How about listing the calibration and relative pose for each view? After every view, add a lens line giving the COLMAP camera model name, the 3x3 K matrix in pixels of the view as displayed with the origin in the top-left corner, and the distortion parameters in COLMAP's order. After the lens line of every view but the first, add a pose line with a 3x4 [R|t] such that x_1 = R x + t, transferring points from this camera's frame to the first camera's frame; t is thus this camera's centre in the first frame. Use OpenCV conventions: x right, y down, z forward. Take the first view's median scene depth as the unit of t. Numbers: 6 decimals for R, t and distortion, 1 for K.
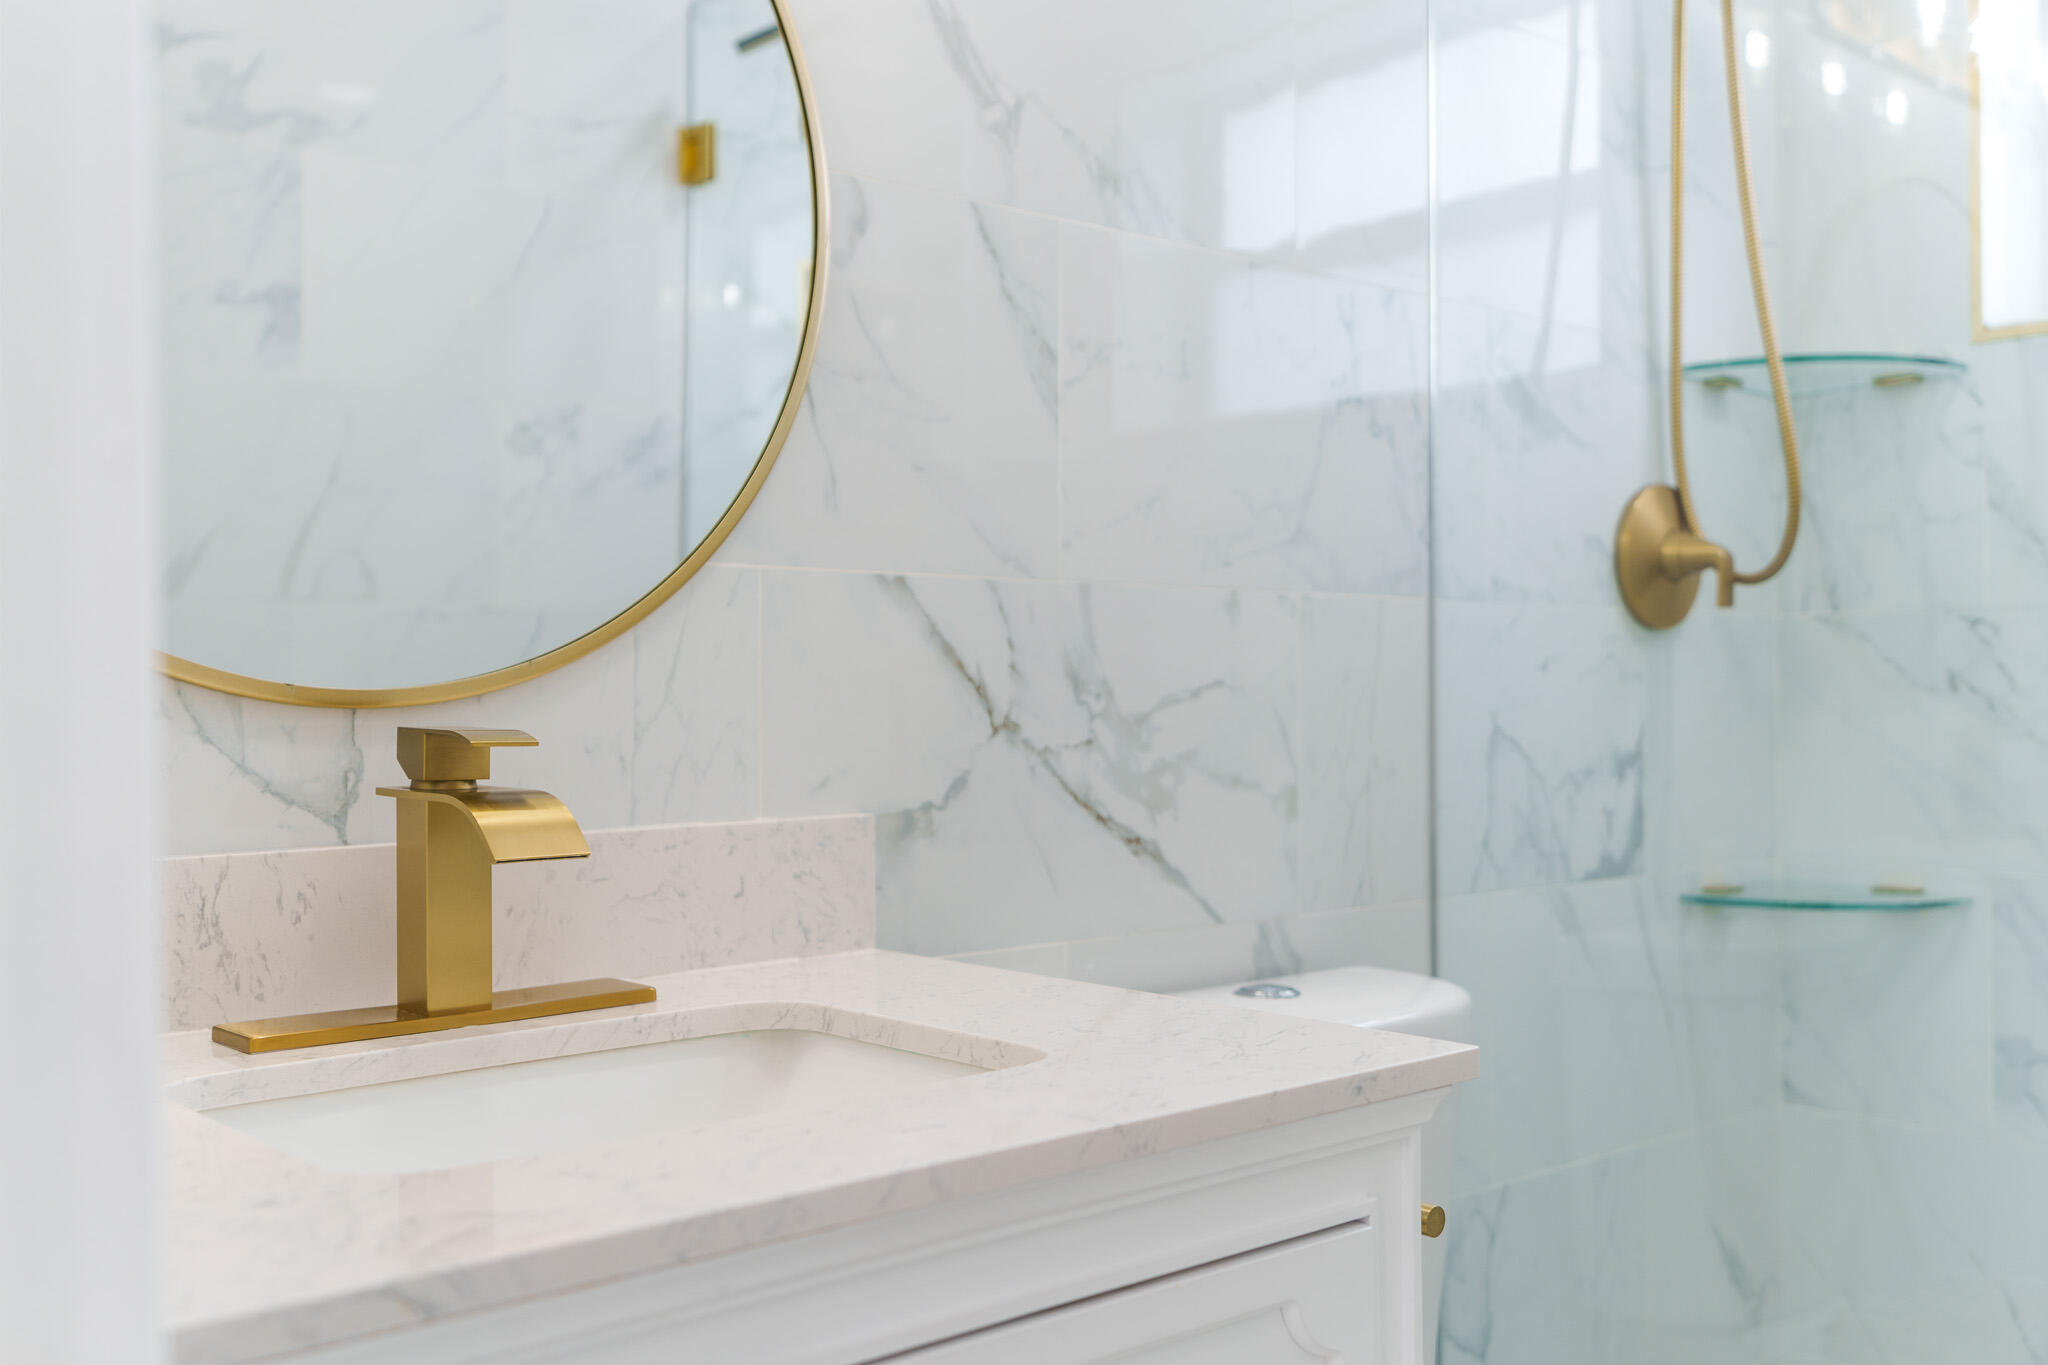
lens RADIAL K [[1997.9, 0, 1018.7], [0, 1997.9, 692.0], [0, 0, 1]] dist [0.015724, 0.014236]
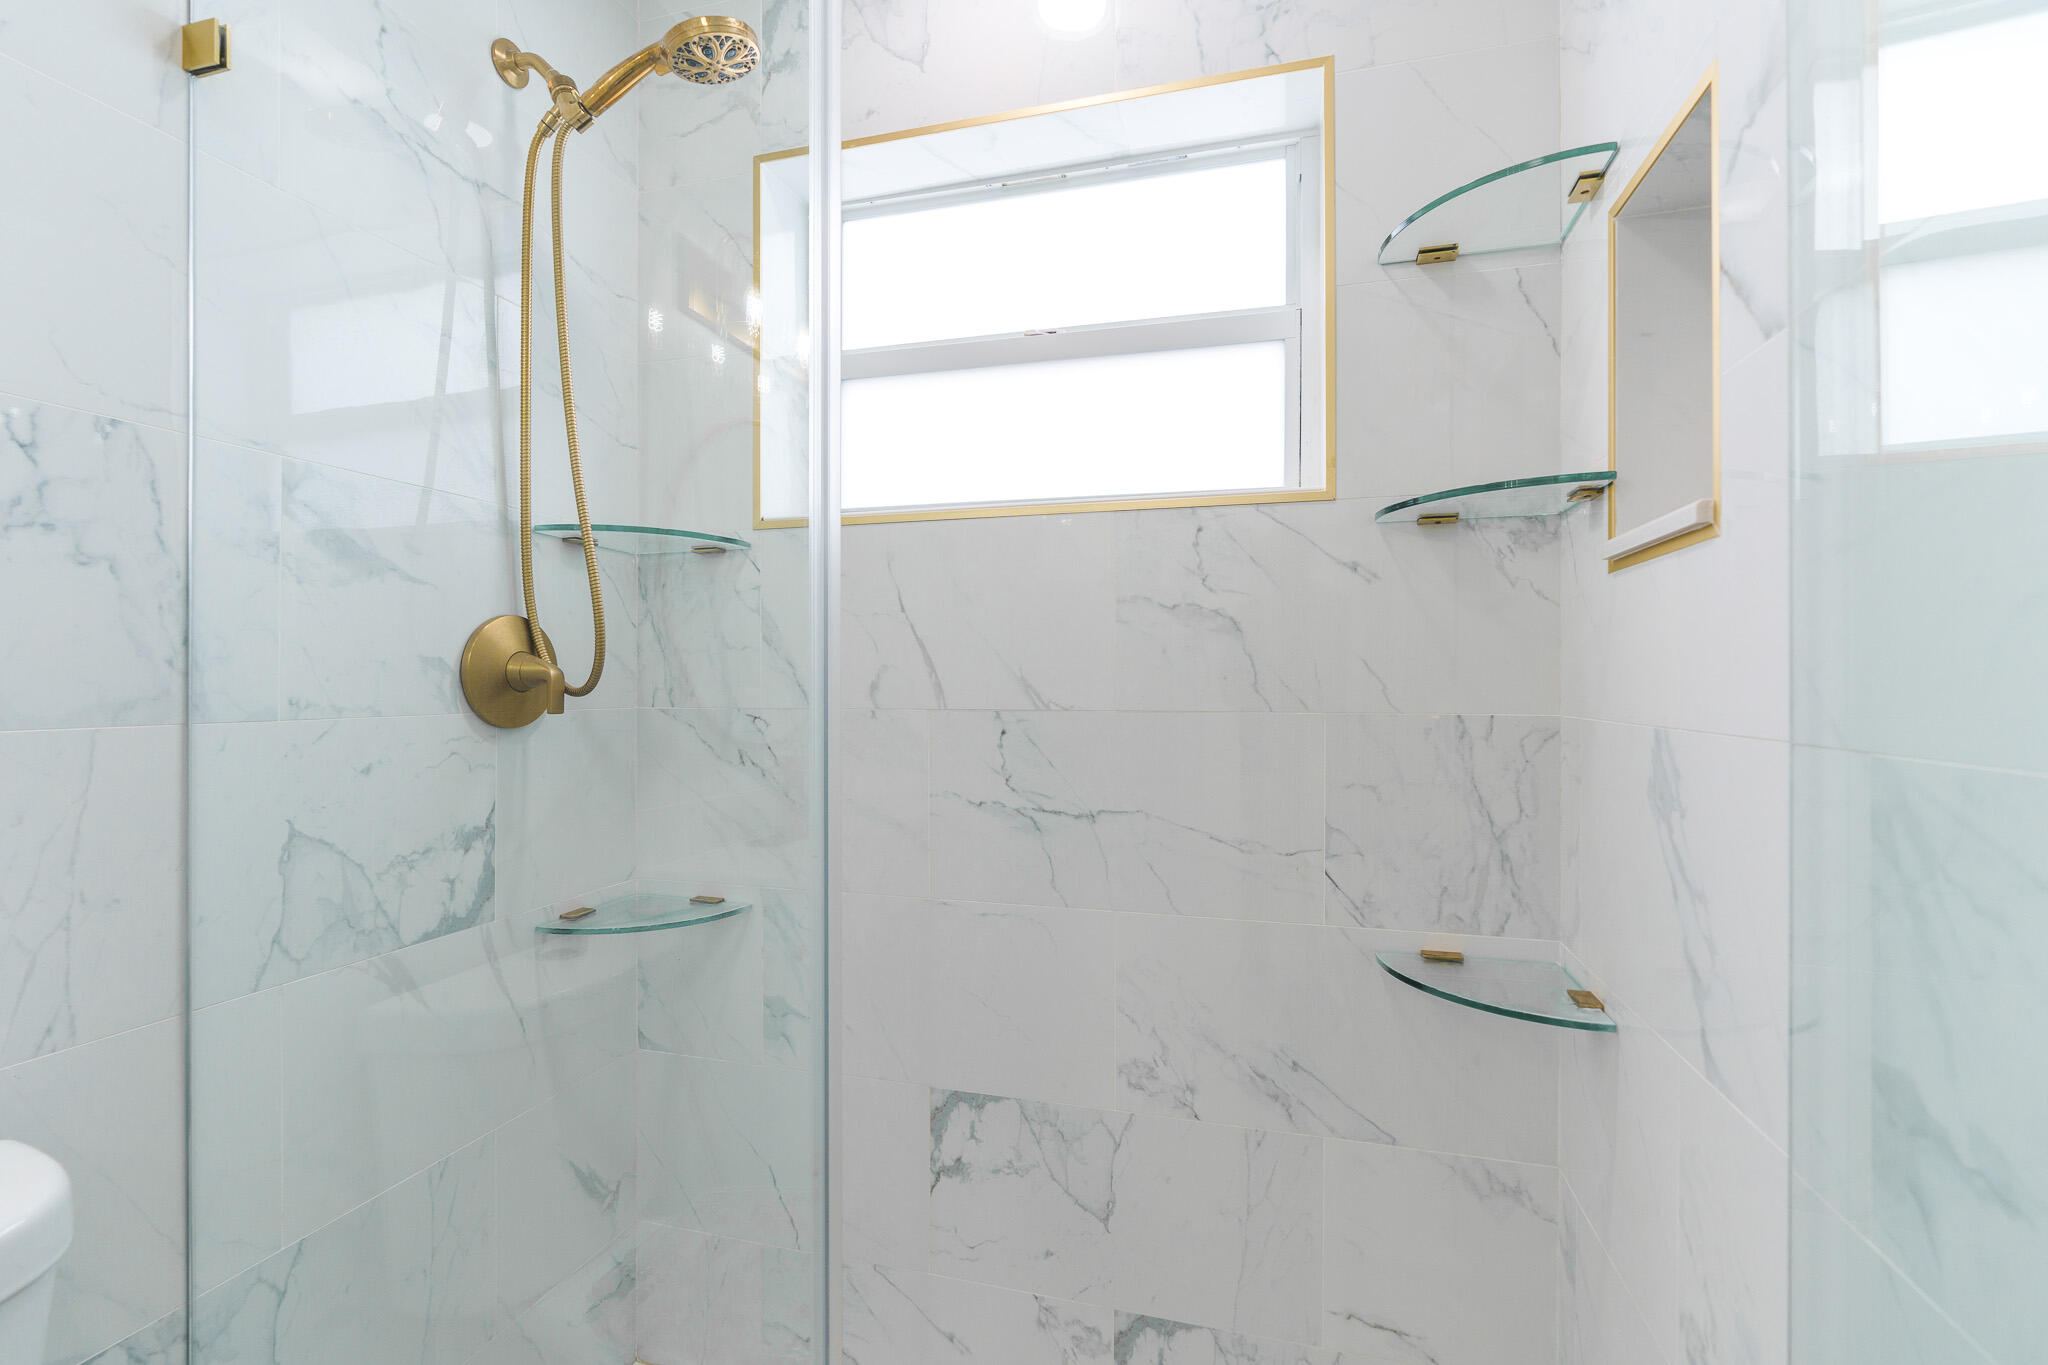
lens RADIAL K [[953.9, 0, 1024.0], [0, 953.9, 682.5], [0, 0, 1]] dist [-0.000779, 0.000249]
pose [[0.844920, 0.007176, 0.534845, 0.398888], [-0.006970, 0.999973, -0.002407, -0.090408], [-0.534848, -0.001694, 0.844947, 0.446973]]
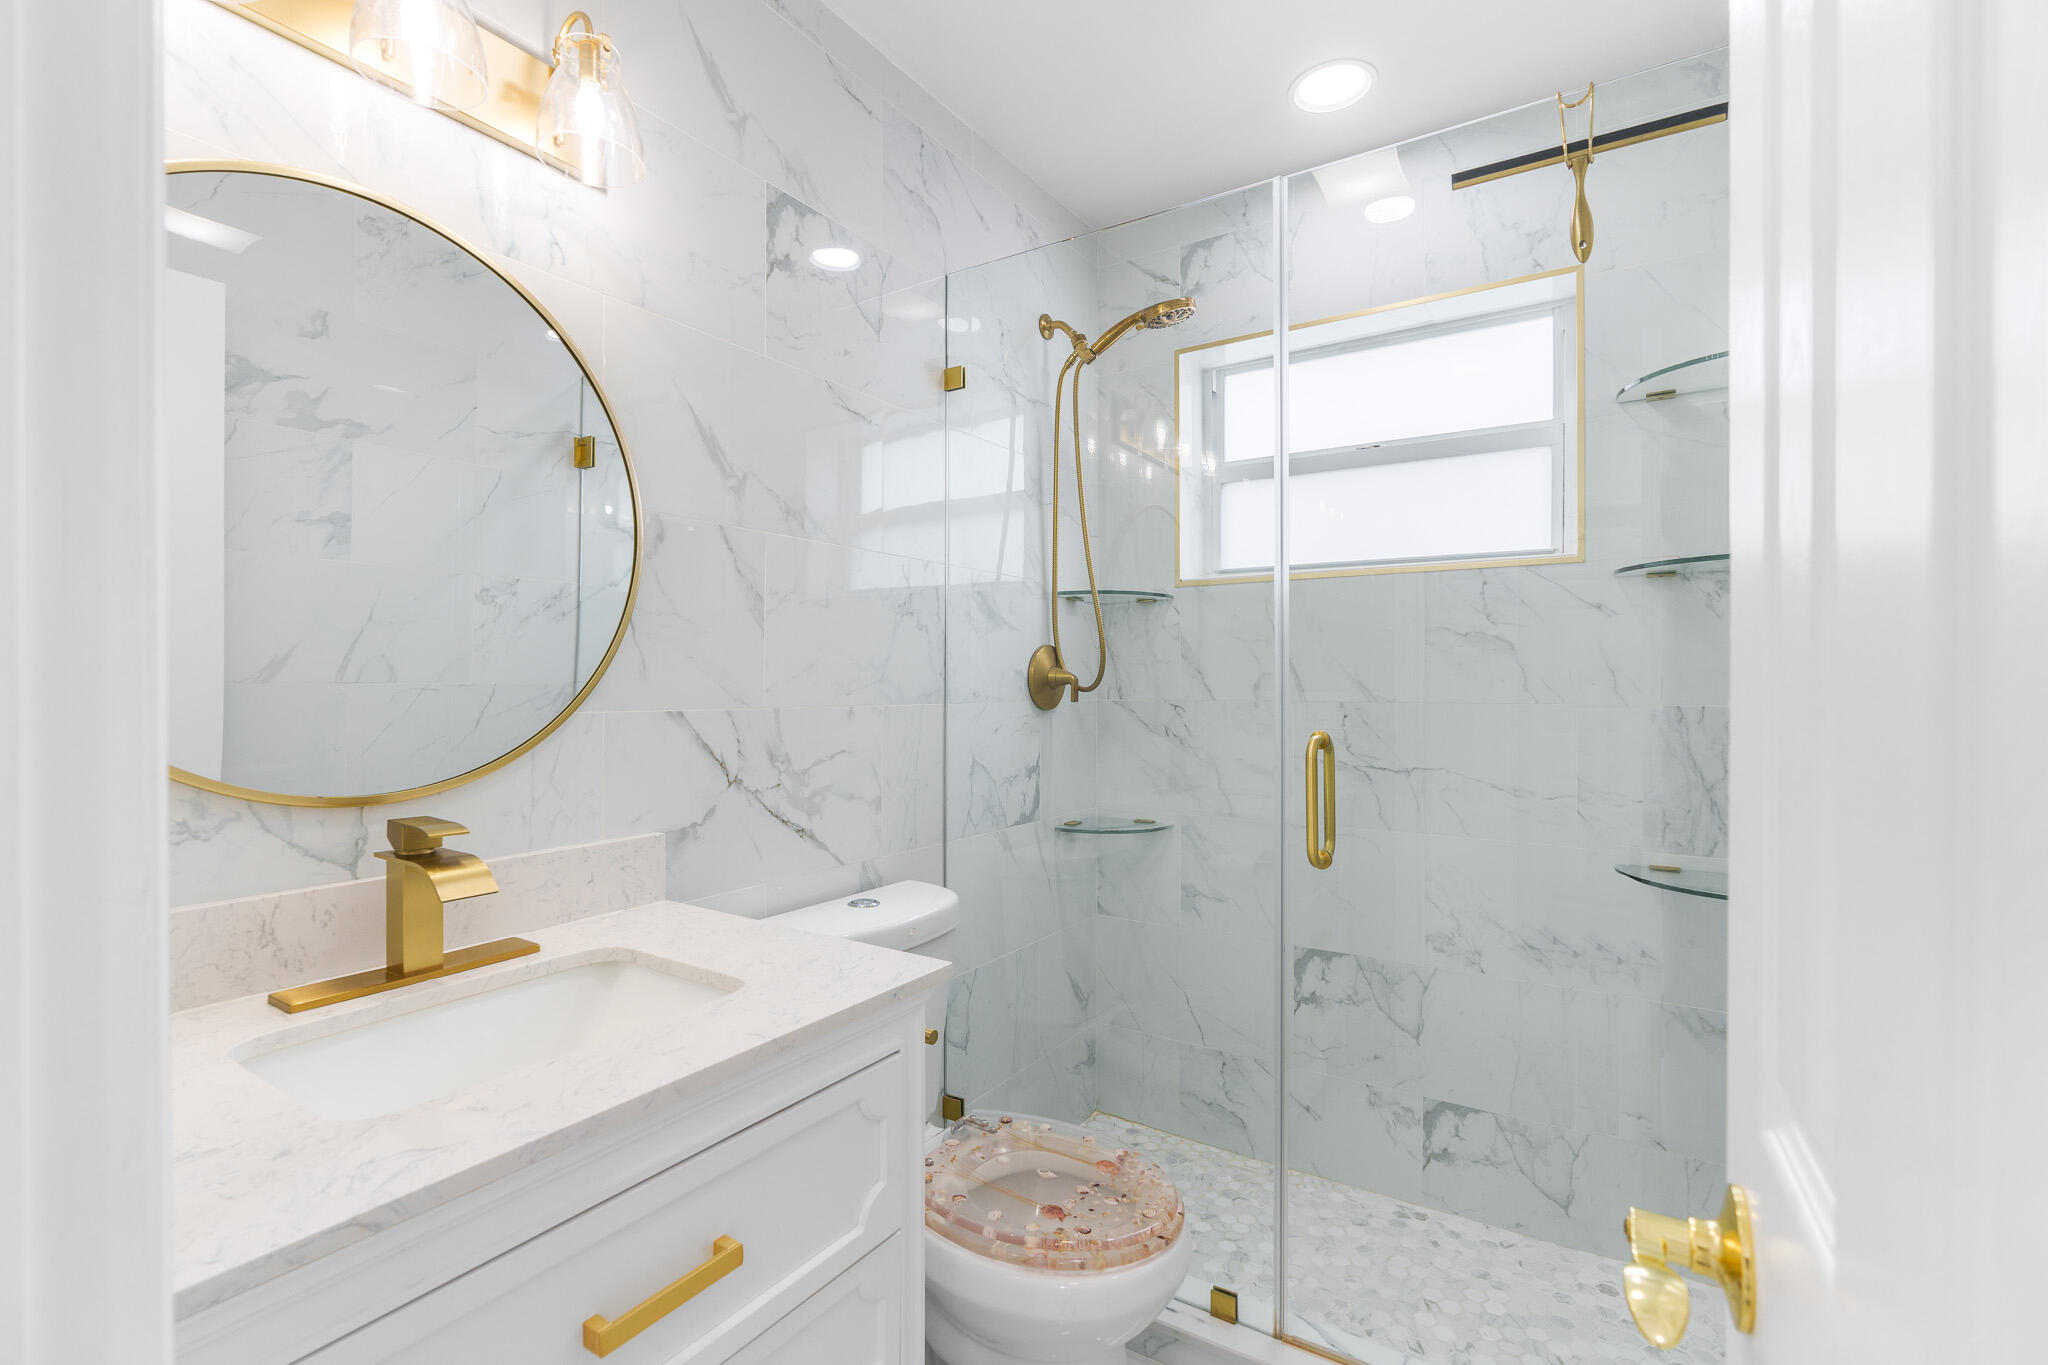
lens RADIAL K [[933.1, 0, 1018.6], [0, 933.1, 685.0], [0, 0, 1]] dist [-0.002522, 0.001282]
pose [[0.964416, 0.007913, 0.264269, 0.020556], [-0.008033, 0.999968, -0.000626, -0.086133], [-0.264266, -0.001519, 0.964449, 0.004250]]
